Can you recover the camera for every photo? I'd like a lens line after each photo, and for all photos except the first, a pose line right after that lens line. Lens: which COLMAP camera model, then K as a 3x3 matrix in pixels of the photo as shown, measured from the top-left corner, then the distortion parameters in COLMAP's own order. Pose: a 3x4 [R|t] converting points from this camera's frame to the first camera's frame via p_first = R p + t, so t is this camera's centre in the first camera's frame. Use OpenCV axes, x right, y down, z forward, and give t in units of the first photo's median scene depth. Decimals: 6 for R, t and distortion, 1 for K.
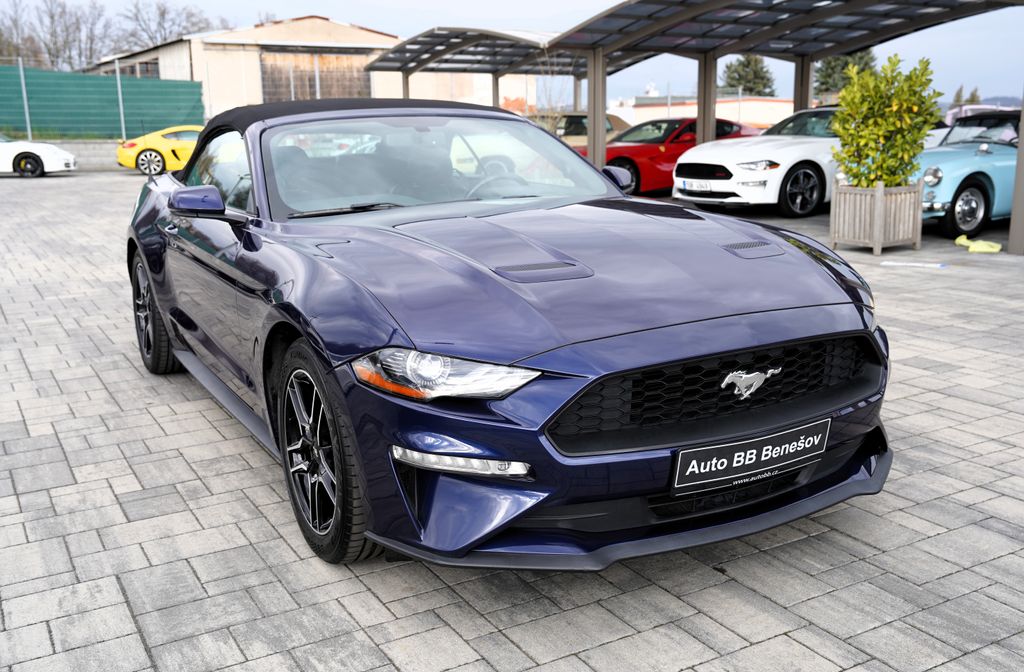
lens RADIAL K [[987.0, 0, 522.9], [0, 987.0, 344.7], [0, 0, 1]] dist [0.037889, 0.000000]
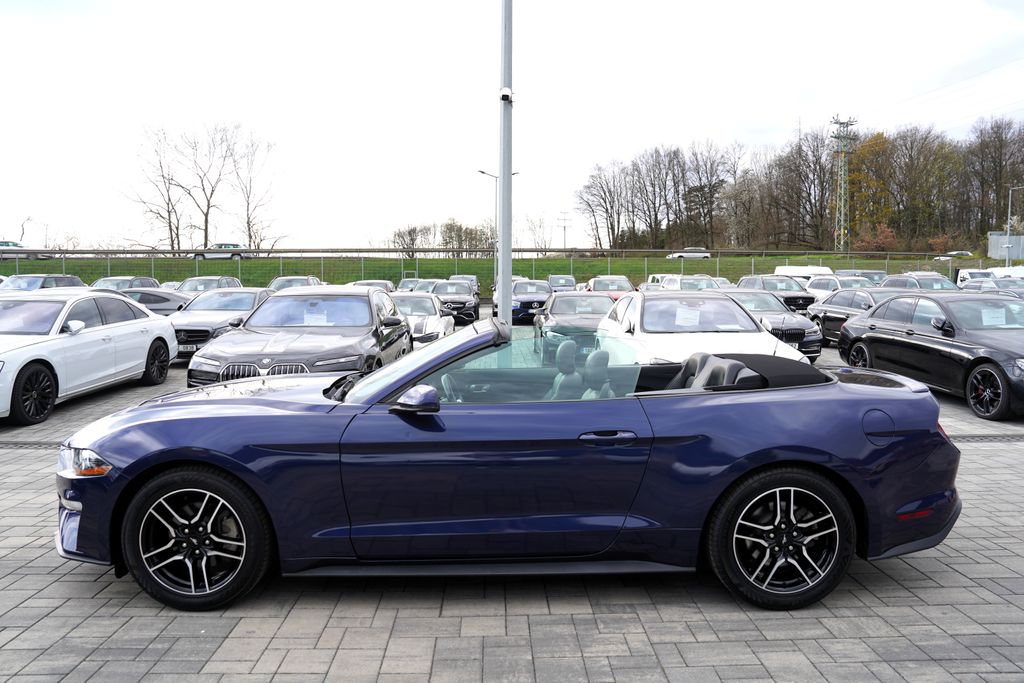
lens RADIAL K [[719.4, 0, 514.8], [0, 719.4, 336.0], [0, 0, 1]] dist [-0.085361, 0.058261]
pose [[-0.472547, 0.064314, -0.878955, 0.899853], [-0.187681, 0.967112, 0.171666, -0.488970], [0.861089, 0.246084, -0.444936, 1.865877]]
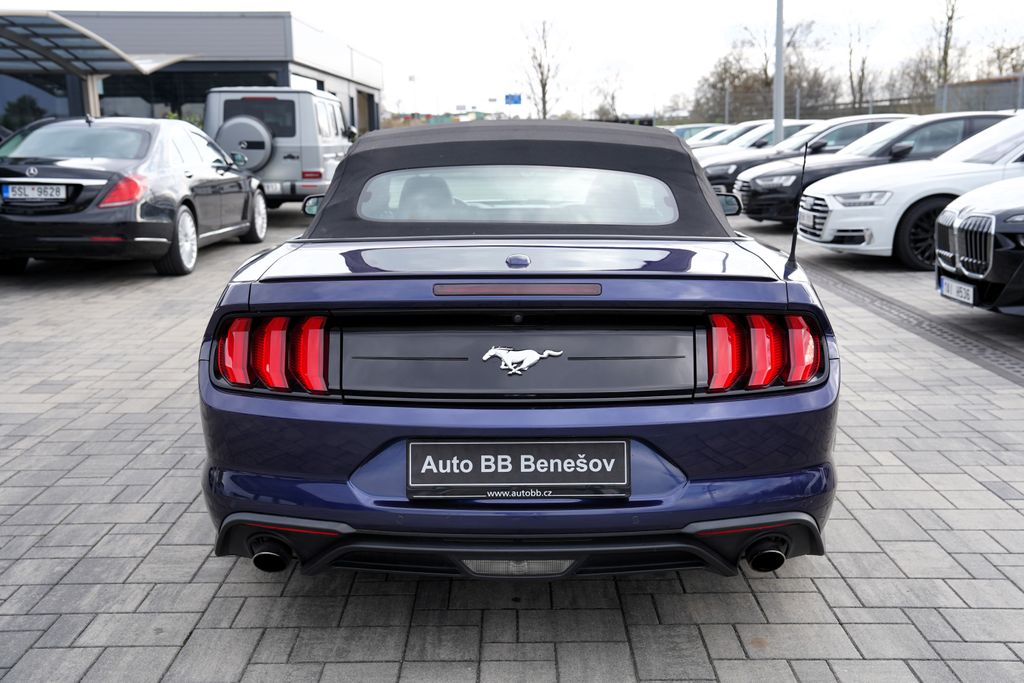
lens RADIAL K [[1060.9, 0, 521.4], [0, 1060.9, 342.4], [0, 0, 1]] dist [0.061341, 0.000000]
pose [[-0.869076, -0.076637, 0.488706, -0.870093], [0.128648, 0.918918, 0.372879, -0.580940], [-0.477657, 0.386931, -0.788751, 2.505661]]
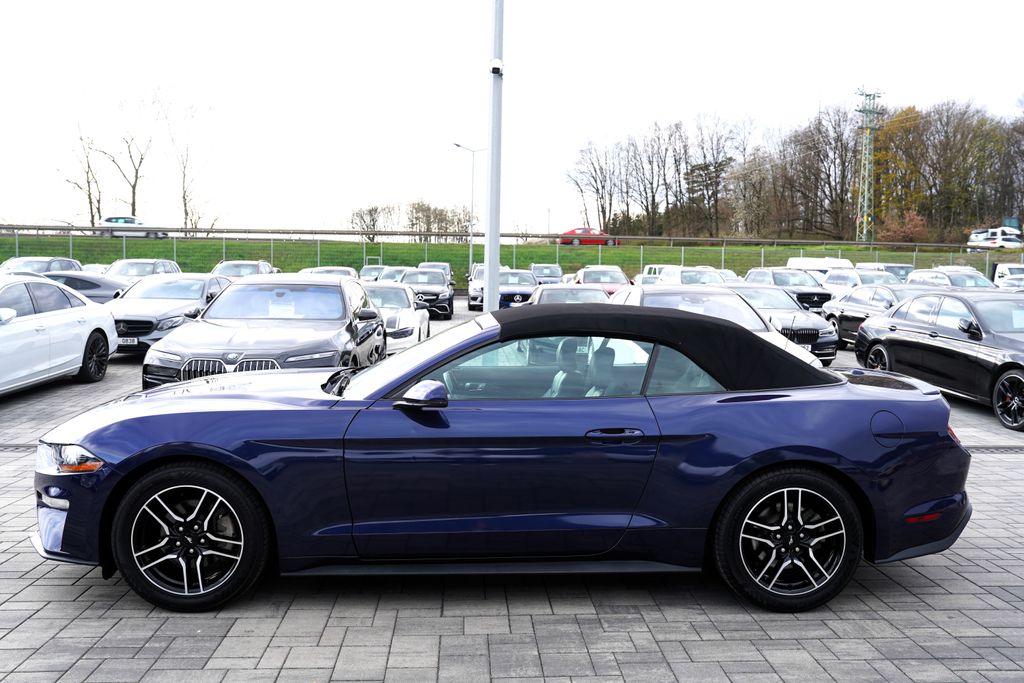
lens RADIAL K [[823.7, 0, 516.1], [0, 823.7, 334.7], [0, 0, 1]] dist [-0.042876, 0.049017]
pose [[-0.445439, 0.060080, -0.893294, 1.036480], [-0.206103, 0.964068, 0.167613, -0.502880], [0.871267, 0.258772, -0.417051, 1.888762]]
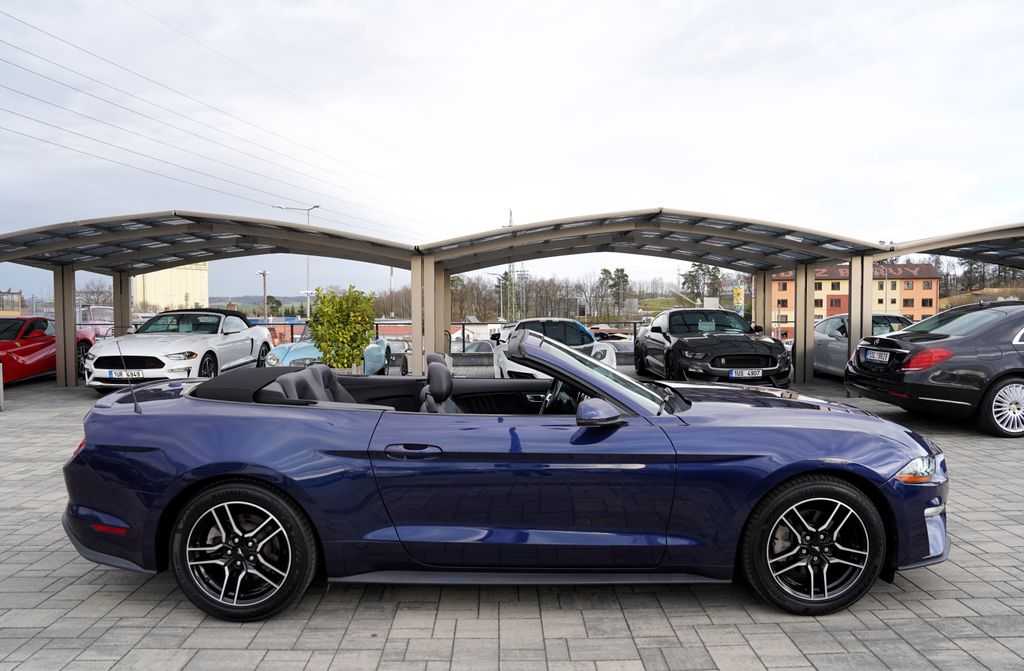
lens RADIAL K [[704.8, 0, 508.5], [0, 704.8, 325.4], [0, 0, 1]] dist [-0.061977, 0.027011]
pose [[0.491457, -0.011748, 0.870822, -1.244676], [0.188412, 0.977663, -0.093143, -0.202459], [-0.850277, 0.209849, 0.482693, 0.709000]]
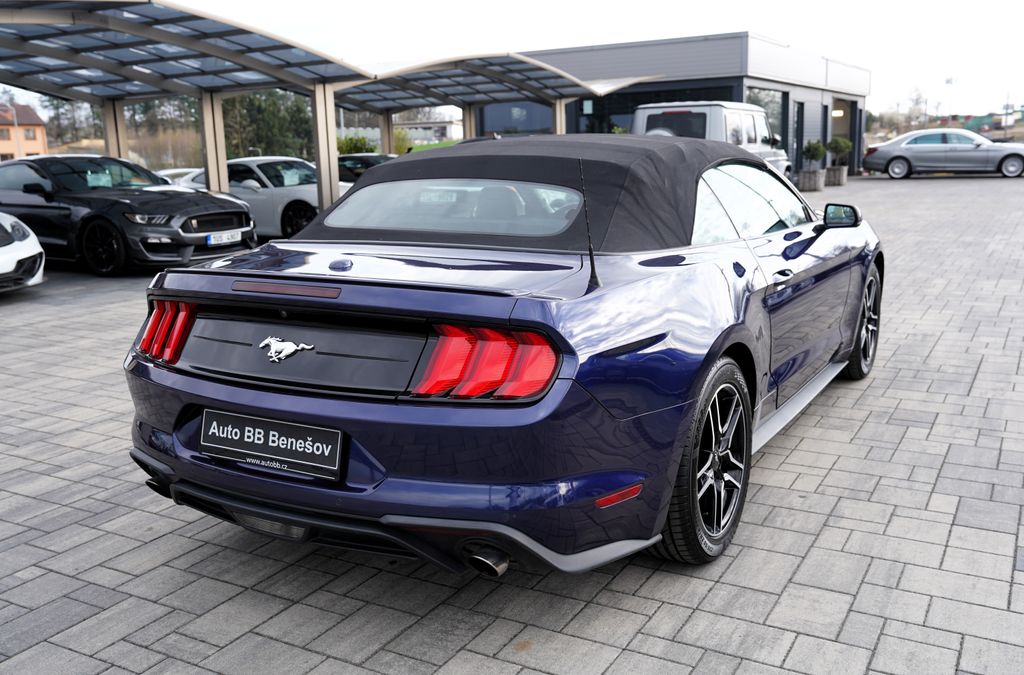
lens RADIAL K [[946.8, 0, 506.2], [0, 946.8, 338.9], [0, 0, 1]] dist [0.021197, 0.000000]
pose [[-0.496055, -0.142412, 0.856532, -1.264596], [0.230016, 0.929663, 0.287784, -0.477952], [-0.837270, 0.339773, -0.428407, 2.089090]]
